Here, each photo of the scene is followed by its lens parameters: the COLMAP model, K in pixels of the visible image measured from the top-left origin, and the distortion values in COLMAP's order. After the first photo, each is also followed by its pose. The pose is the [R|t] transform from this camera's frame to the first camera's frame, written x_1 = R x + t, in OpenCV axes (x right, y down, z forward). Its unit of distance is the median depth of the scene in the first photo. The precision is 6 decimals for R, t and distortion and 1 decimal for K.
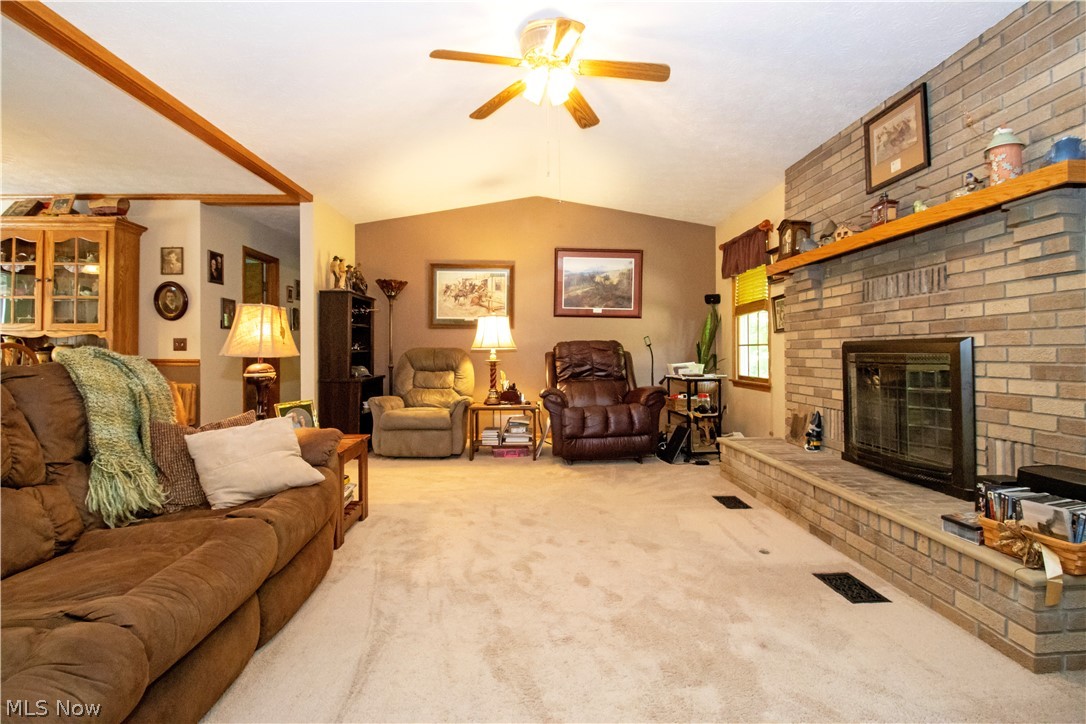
lens RADIAL K [[499.2, 0, 545.2], [0, 499.2, 353.2], [0, 0, 1]] dist [-0.002845, -0.000402]
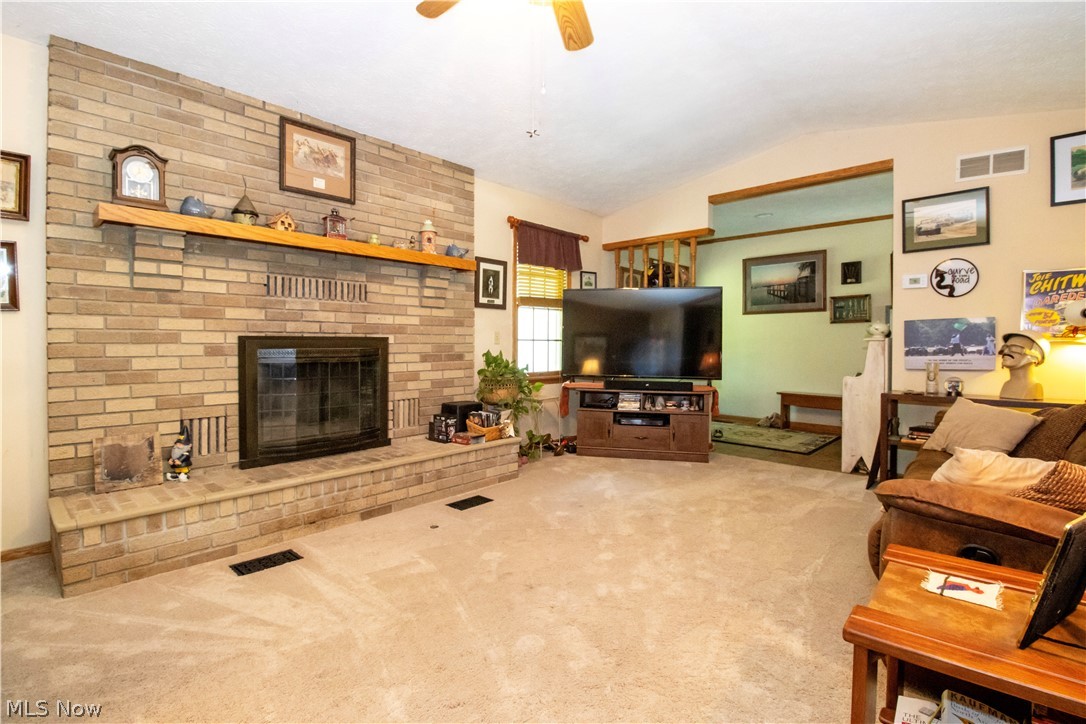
lens RADIAL K [[499.2, 0, 543.6], [0, 499.2, 356.0], [0, 0, 1]] dist [-0.002845, -0.000402]
pose [[-0.697965, -0.016863, 0.715933, -0.510847], [0.001366, 0.999690, 0.024879, -0.011409], [-0.716130, 0.018343, -0.697726, 1.549593]]
